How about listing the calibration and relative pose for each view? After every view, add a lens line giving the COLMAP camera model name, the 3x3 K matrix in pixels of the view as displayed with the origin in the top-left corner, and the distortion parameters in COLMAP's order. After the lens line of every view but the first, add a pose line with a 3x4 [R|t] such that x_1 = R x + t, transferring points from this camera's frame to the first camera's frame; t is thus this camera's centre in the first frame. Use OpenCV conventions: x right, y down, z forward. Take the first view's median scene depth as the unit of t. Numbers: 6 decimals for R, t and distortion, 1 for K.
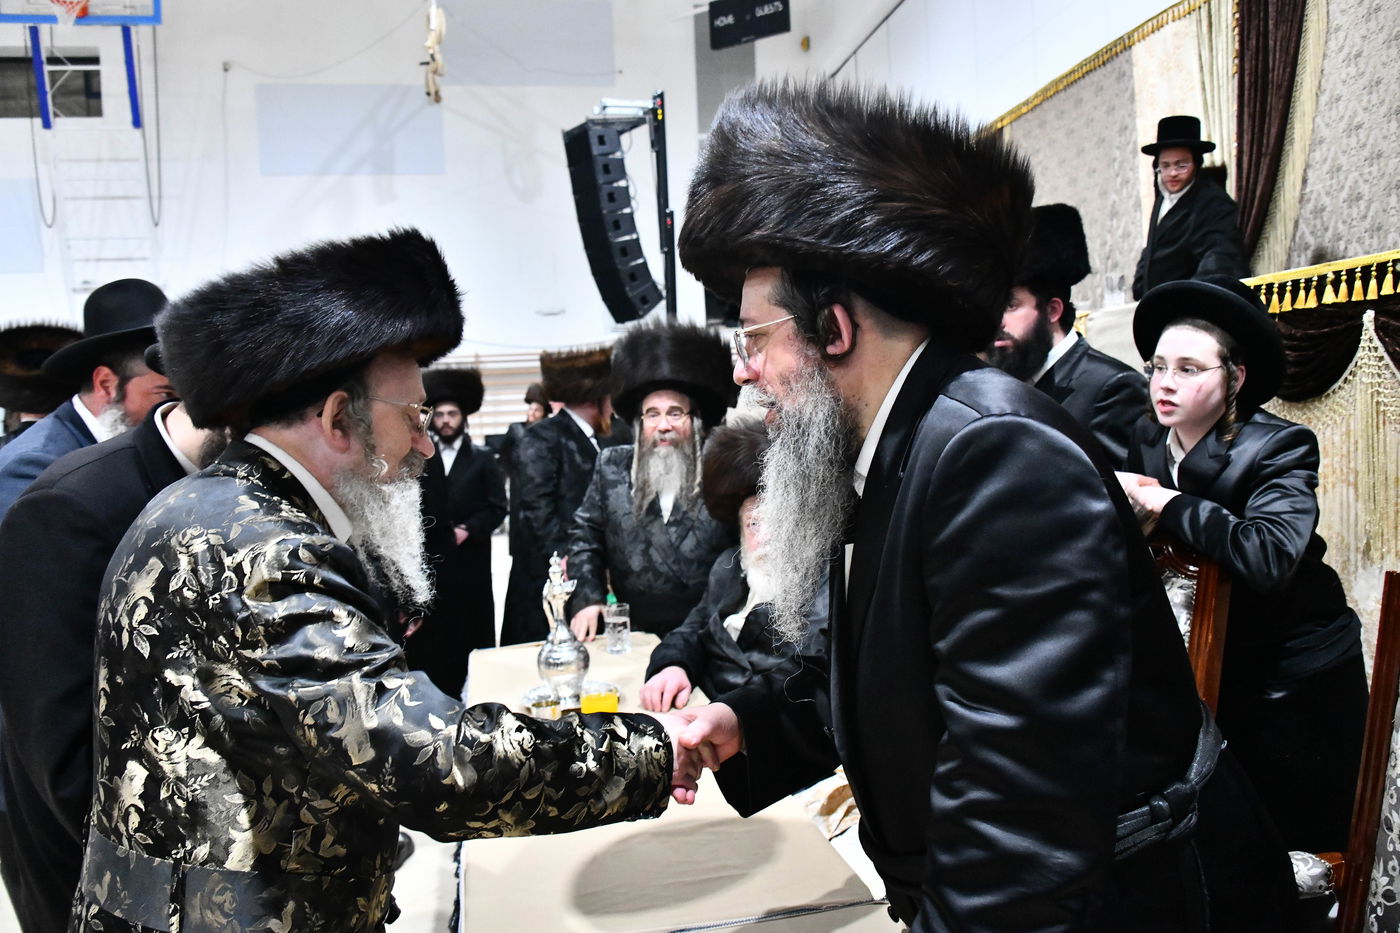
lens RADIAL K [[1115.2, 0, 707.8], [0, 1115.2, 461.8], [0, 0, 1]] dist [-0.030313, -0.011292]
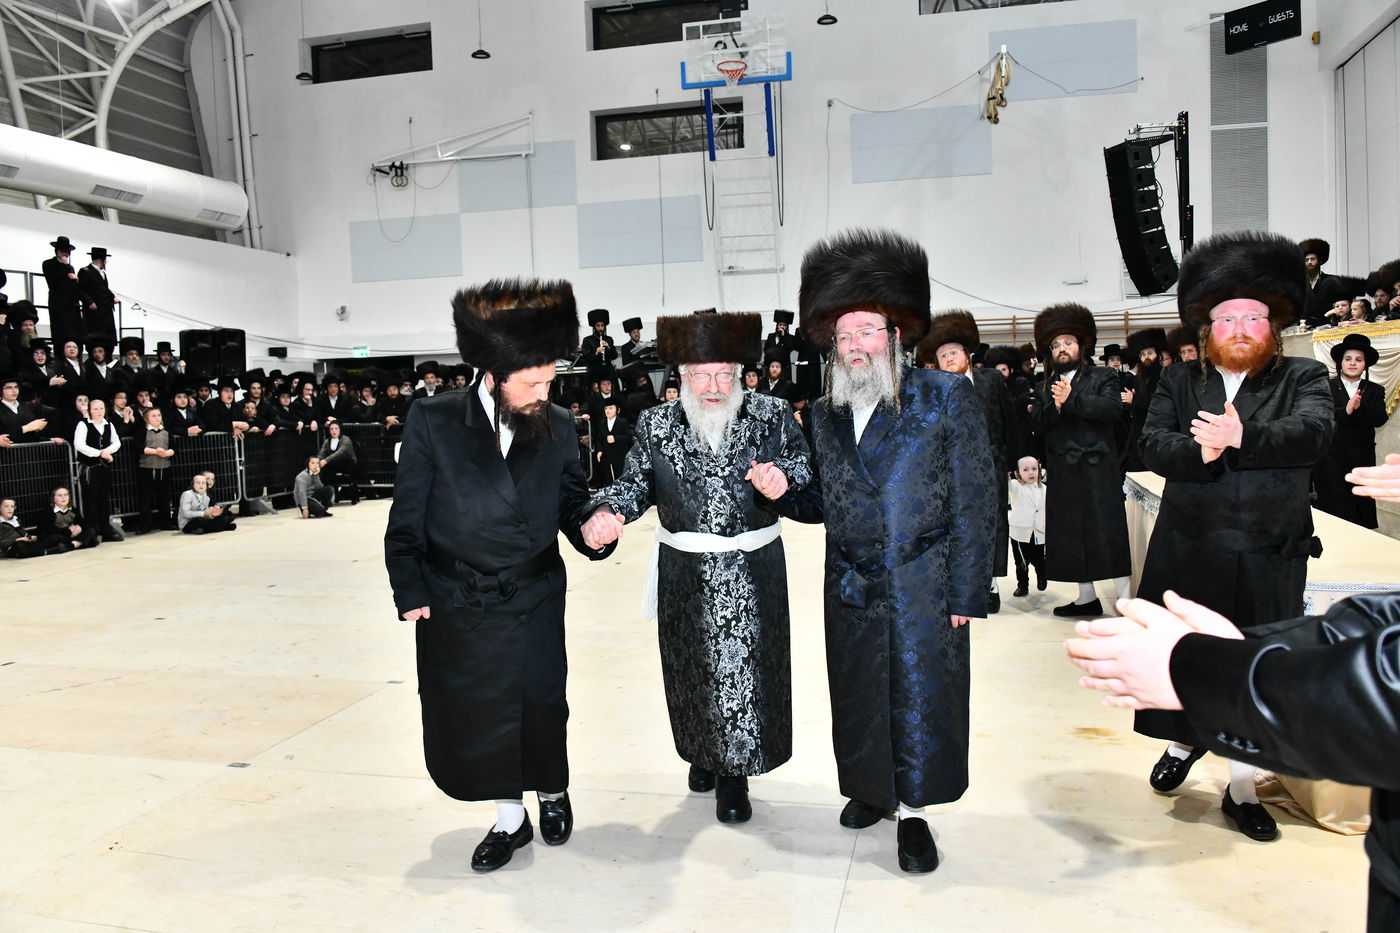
lens RADIAL K [[1115.2, 0, 708.3], [0, 1115.2, 457.9], [0, 0, 1]] dist [-0.030313, -0.011292]
pose [[0.916100, 0.039217, -0.399028, -0.017853], [-0.023246, 0.998726, 0.044786, 0.015209], [0.400276, -0.031753, 0.915844, -0.311555]]
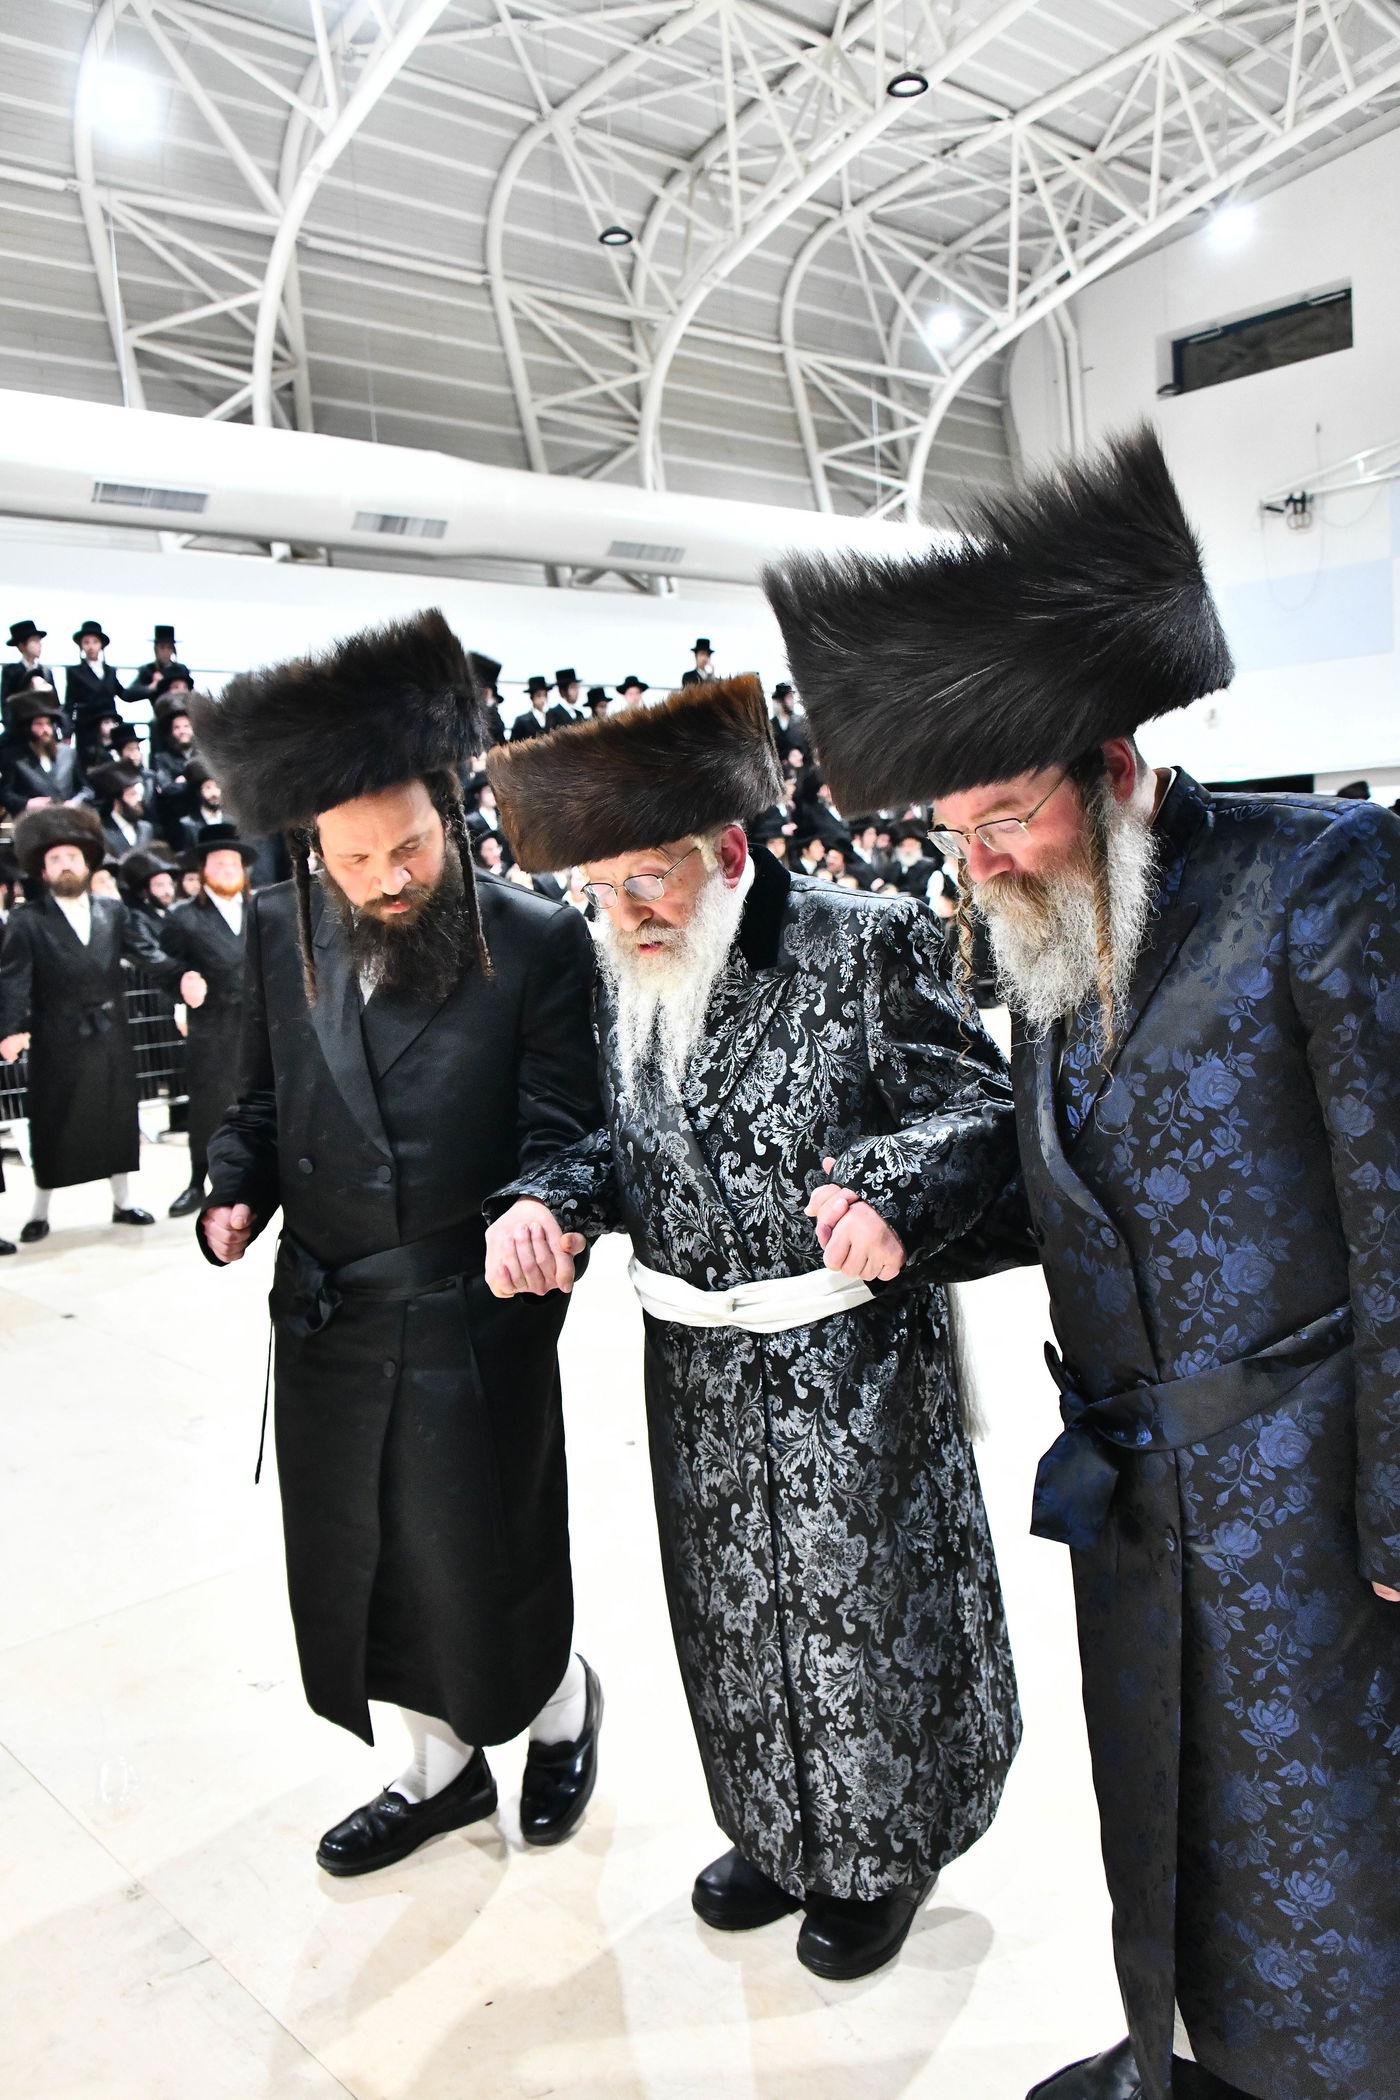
lens RADIAL K [[1678.7, 0, 689.5], [0, 1678.7, 1050.3], [0, 0, 1]] dist [-0.010721, -0.020530]
pose [[0.538125, 0.100075, -0.836903, 0.040453], [0.002264, 0.992751, 0.120167, 0.021842], [0.842862, -0.066560, 0.533997, -0.445655]]
